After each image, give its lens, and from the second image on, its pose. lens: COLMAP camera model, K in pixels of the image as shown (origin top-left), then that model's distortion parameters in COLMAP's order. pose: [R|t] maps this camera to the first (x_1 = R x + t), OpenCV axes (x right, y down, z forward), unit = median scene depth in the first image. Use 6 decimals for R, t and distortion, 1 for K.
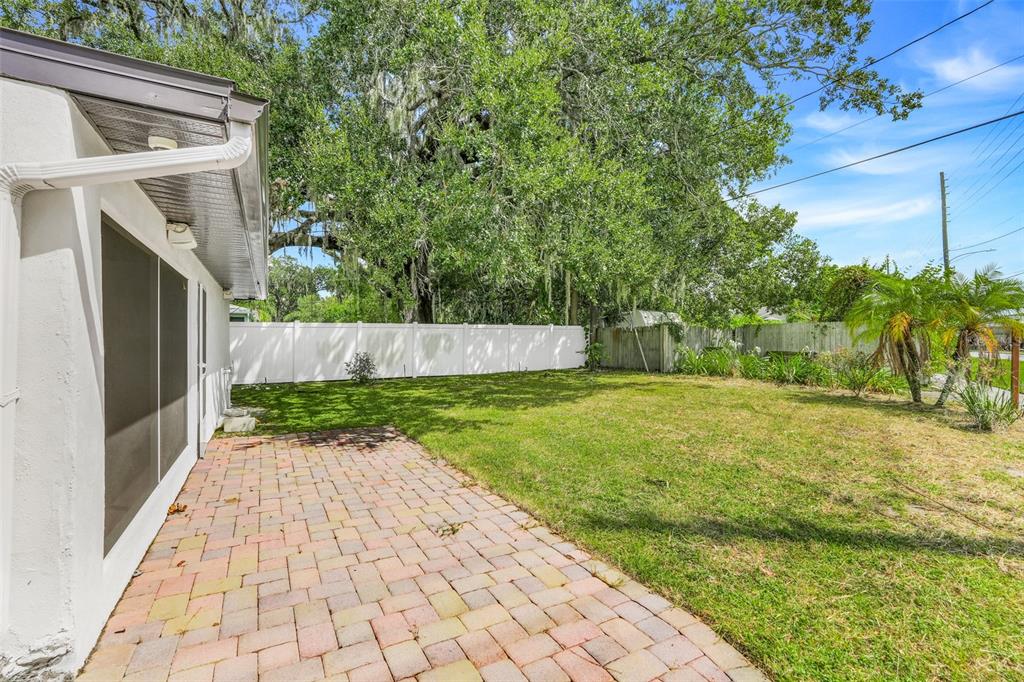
lens RADIAL K [[471.4, 0, 511.6], [0, 471.4, 340.3], [0, 0, 1]] dist [0.000261, 0.000007]
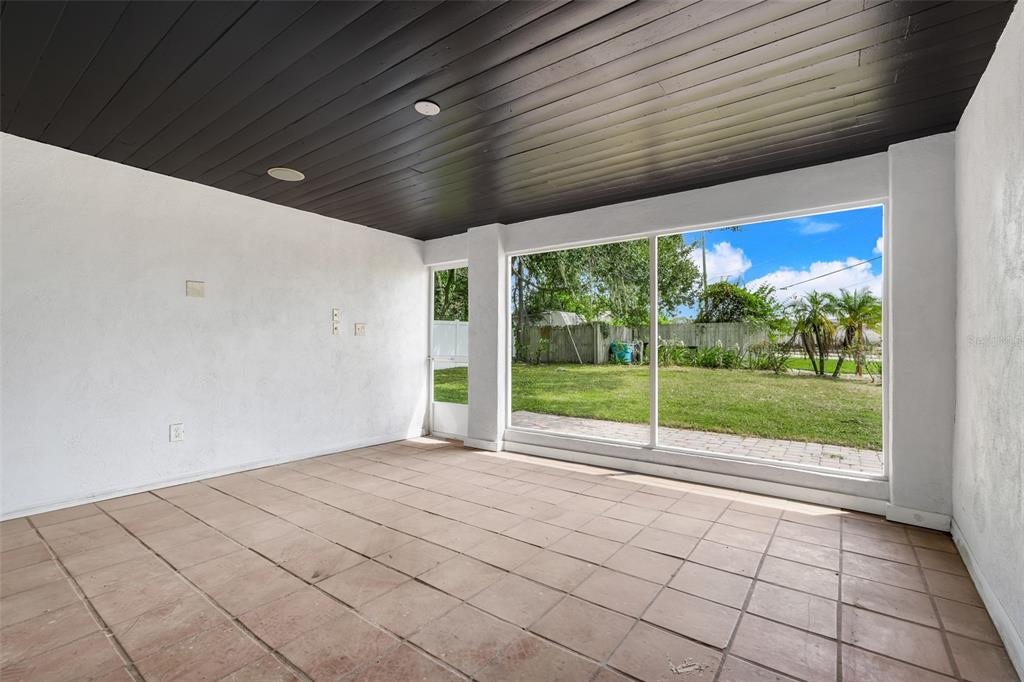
lens RADIAL K [[469.6, 0, 510.6], [0, 469.6, 341.0], [0, 0, 1]] dist [-0.018731, -0.000085]
pose [[0.909791, 0.000507, 0.415067, -0.356812], [0.000848, 0.999995, -0.003080, 0.014283], [-0.415066, 0.003154, 0.909786, 0.020879]]
